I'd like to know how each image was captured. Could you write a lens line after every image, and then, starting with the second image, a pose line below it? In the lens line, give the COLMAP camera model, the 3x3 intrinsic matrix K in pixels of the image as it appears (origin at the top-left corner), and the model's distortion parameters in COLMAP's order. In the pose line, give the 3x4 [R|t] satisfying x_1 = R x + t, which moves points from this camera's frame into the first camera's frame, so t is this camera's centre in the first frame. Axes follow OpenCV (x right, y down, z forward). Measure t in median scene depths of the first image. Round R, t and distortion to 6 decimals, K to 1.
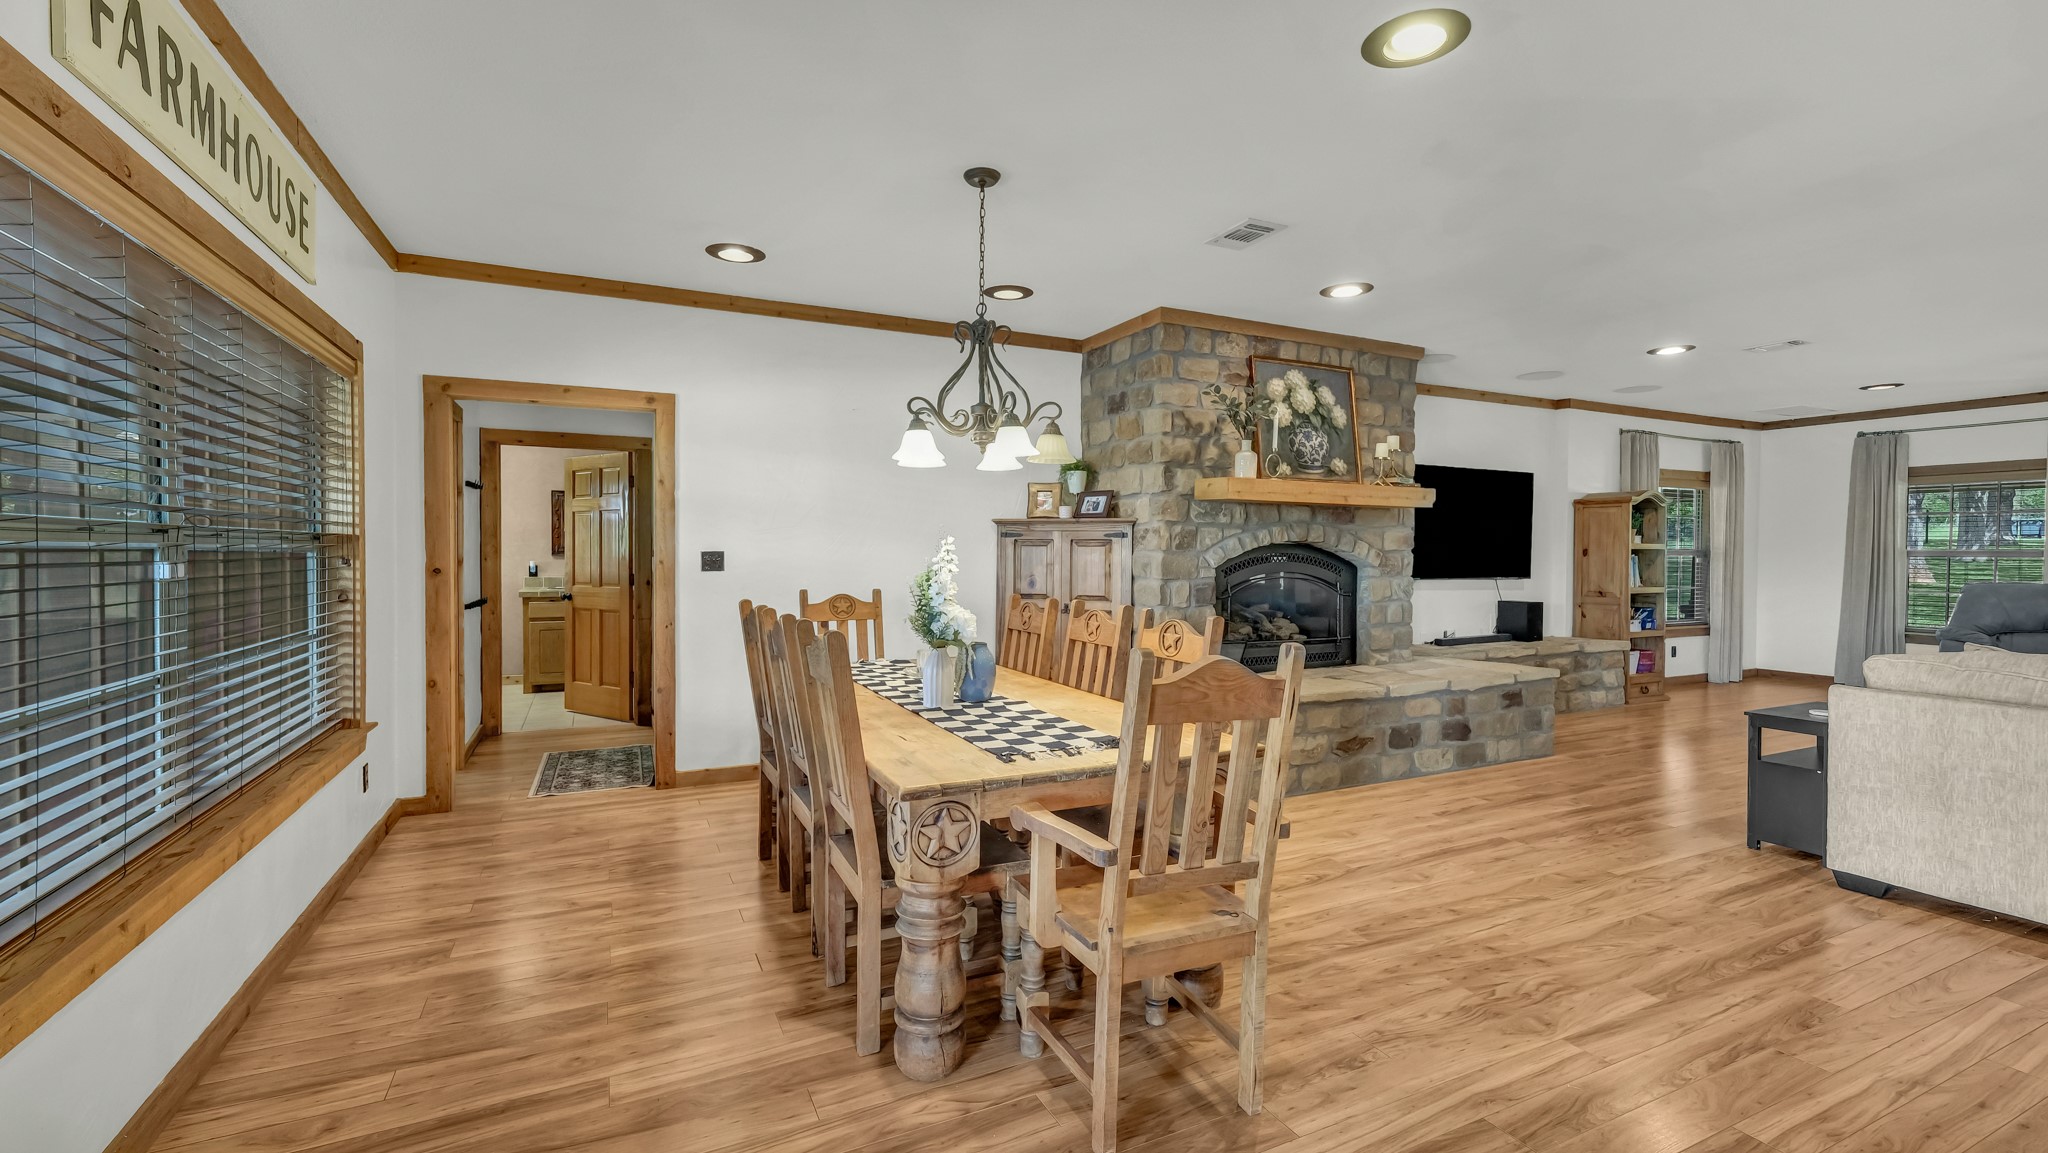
lens RADIAL K [[828.9, 0, 1098.5], [0, 828.9, 560.4], [0, 0, 1]] dist [0.001782, 0.000076]
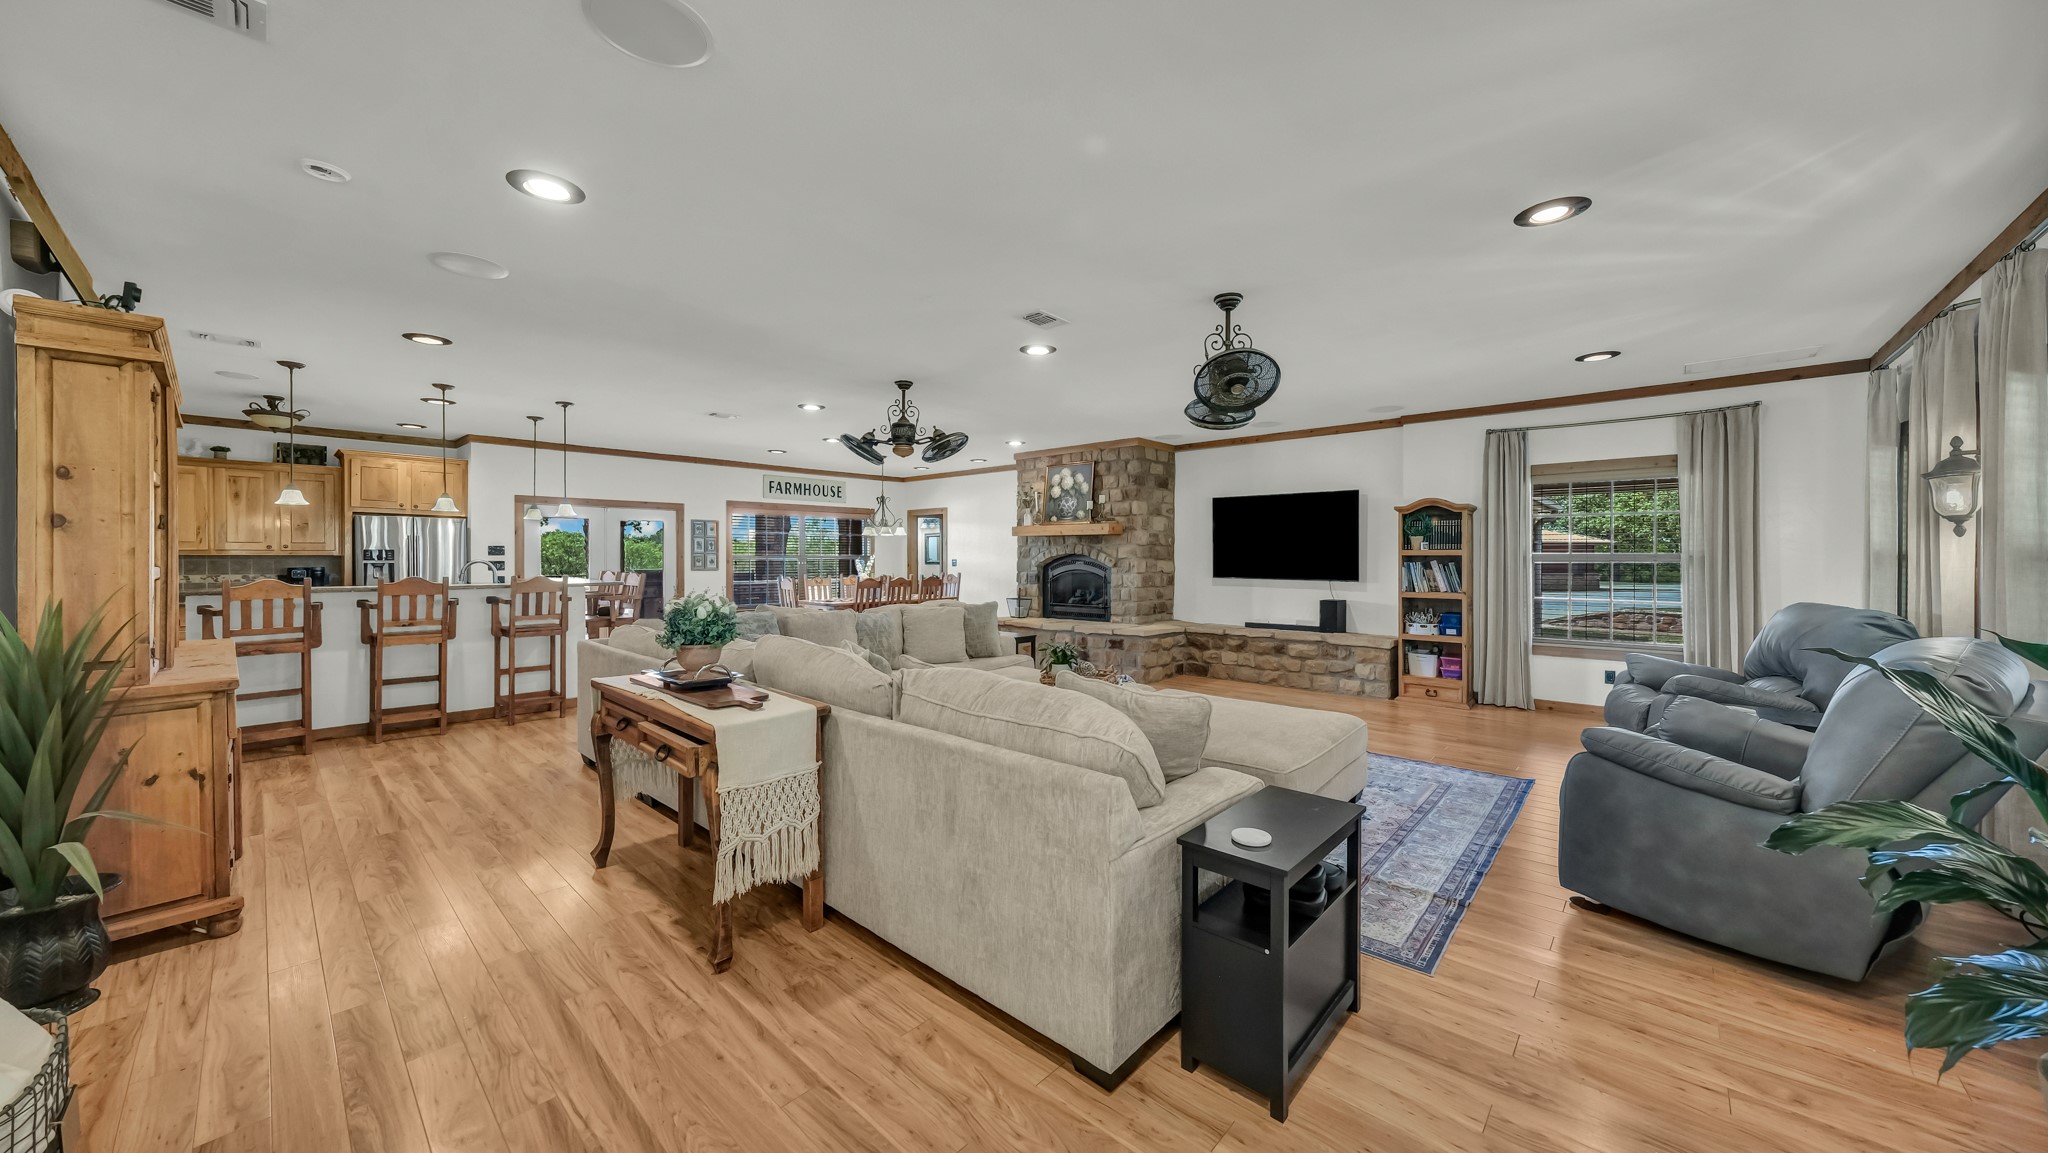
lens RADIAL K [[729.9, 0, 1031.4], [0, 729.9, 566.6], [0, 0, 1]] dist [-0.001931, 0.001400]
pose [[0.349587, 0.003676, -0.936897, 1.858644], [-0.010104, 0.999949, 0.000153, 0.008066], [0.936849, 0.009413, 0.349606, 0.308833]]
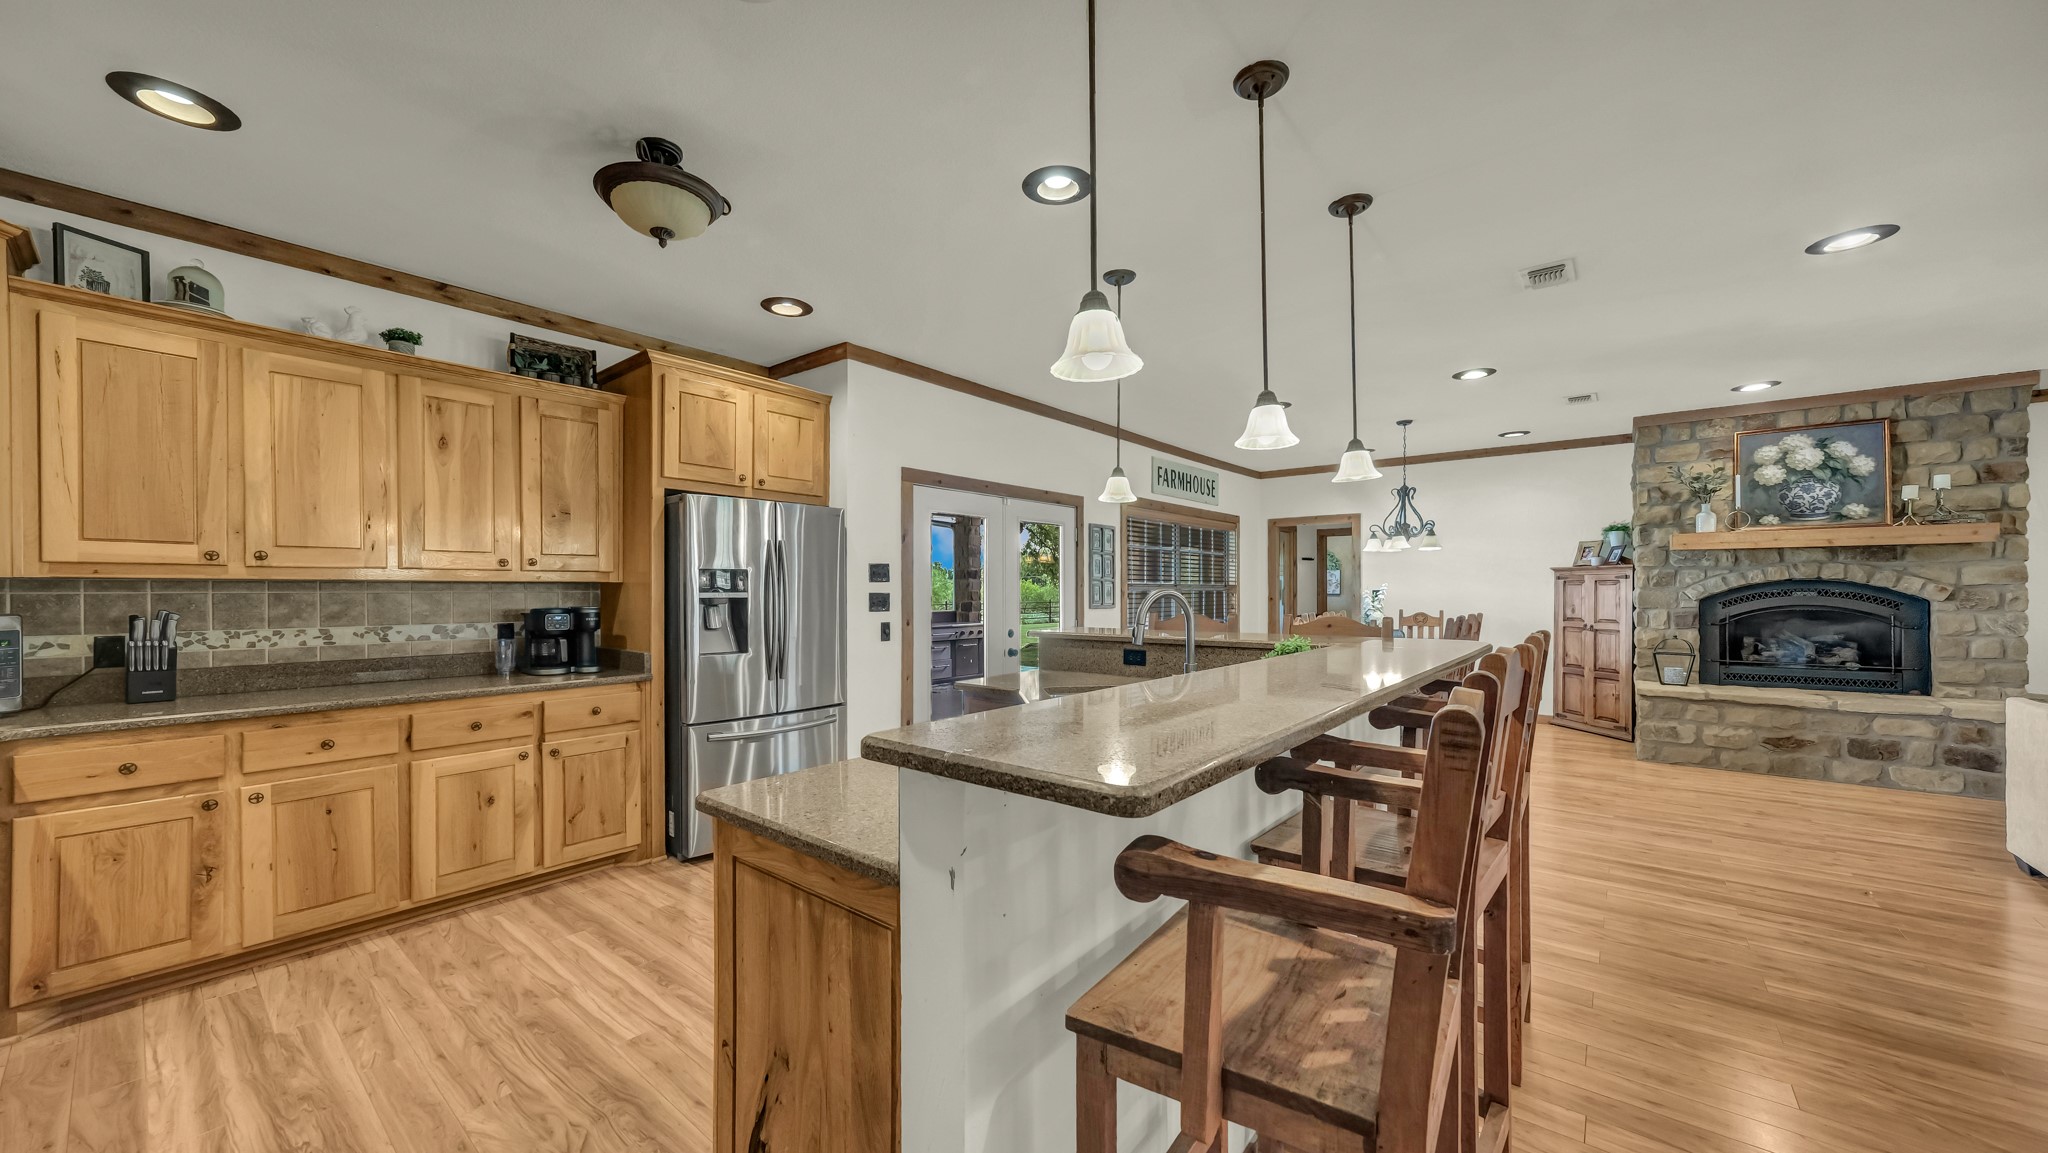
lens RADIAL K [[729.9, 0, 1029.9], [0, 729.9, 591.5], [0, 0, 1]] dist [-0.001931, 0.001400]
pose [[0.392900, -0.003948, -0.919573, 0.767021], [-0.008074, 0.999937, -0.007743, 0.012319], [0.919546, 0.010467, 0.392844, -0.416816]]
